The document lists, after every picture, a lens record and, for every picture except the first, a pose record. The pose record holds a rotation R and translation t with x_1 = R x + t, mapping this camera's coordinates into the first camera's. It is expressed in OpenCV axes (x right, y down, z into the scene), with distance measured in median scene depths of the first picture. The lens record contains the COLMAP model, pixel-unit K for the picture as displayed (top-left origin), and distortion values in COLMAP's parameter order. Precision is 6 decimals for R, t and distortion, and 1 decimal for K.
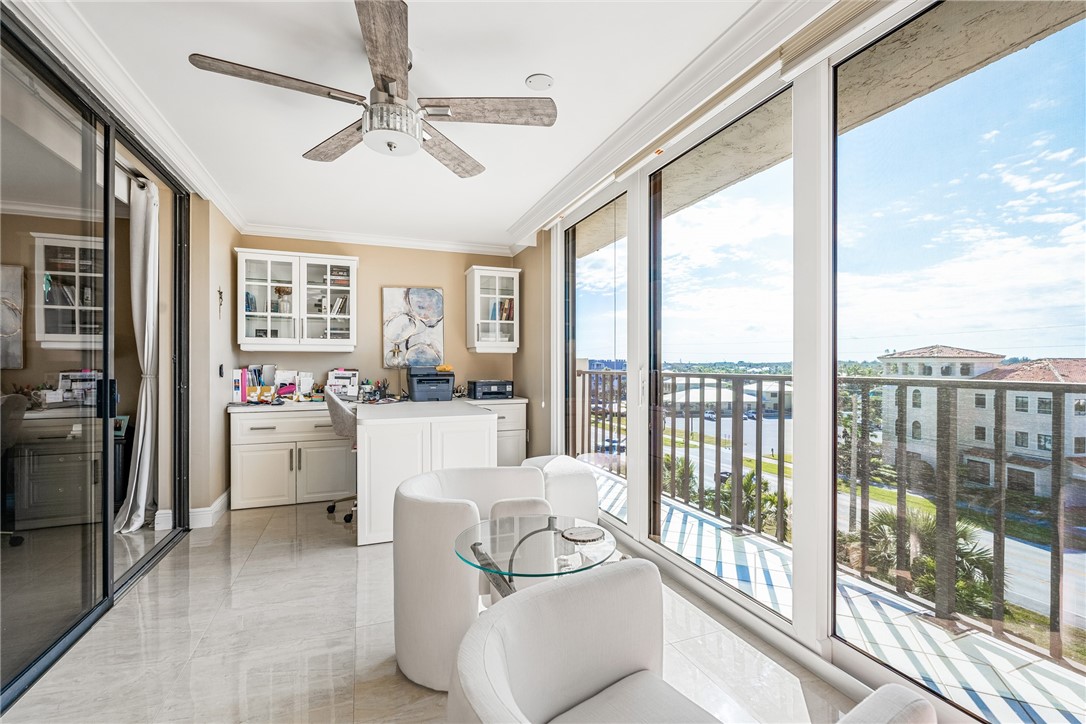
lens RADIAL K [[485.1, 0, 543.7], [0, 485.1, 364.9], [0, 0, 1]] dist [-0.002201, -0.000266]
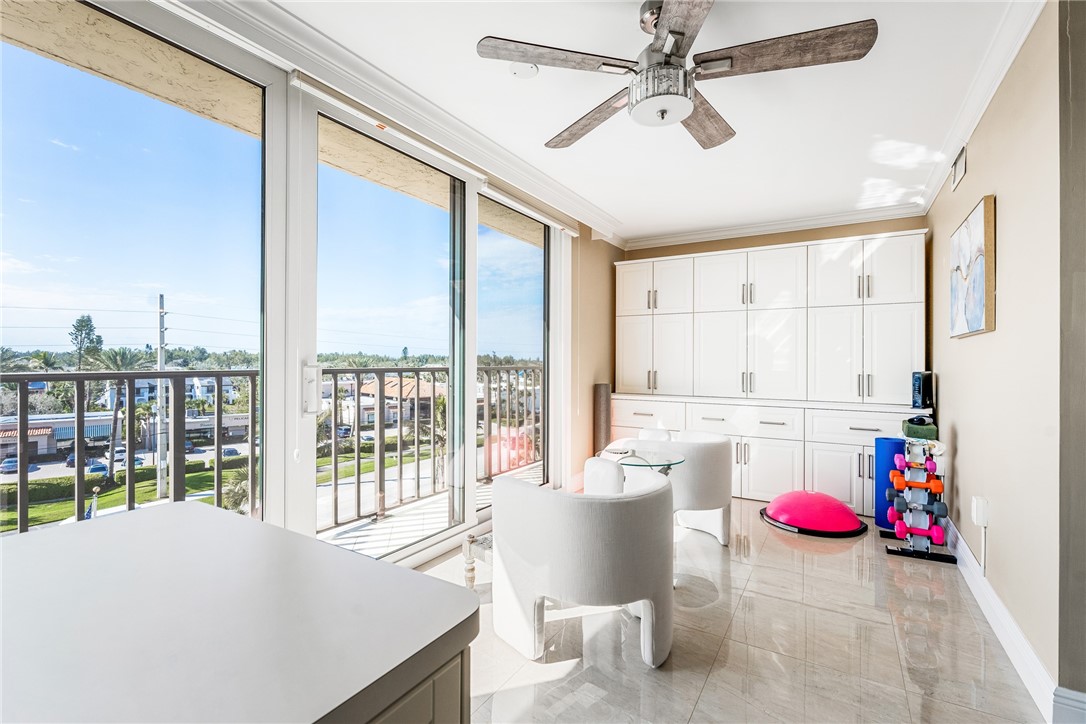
lens RADIAL K [[485.1, 0, 542.7], [0, 485.1, 357.2], [0, 0, 1]] dist [-0.002201, -0.000266]
pose [[-0.605829, -0.011793, 0.795507, -0.777228], [-0.008864, 0.999928, 0.008072, -0.022902], [-0.795545, -0.002161, -0.605890, 1.525724]]
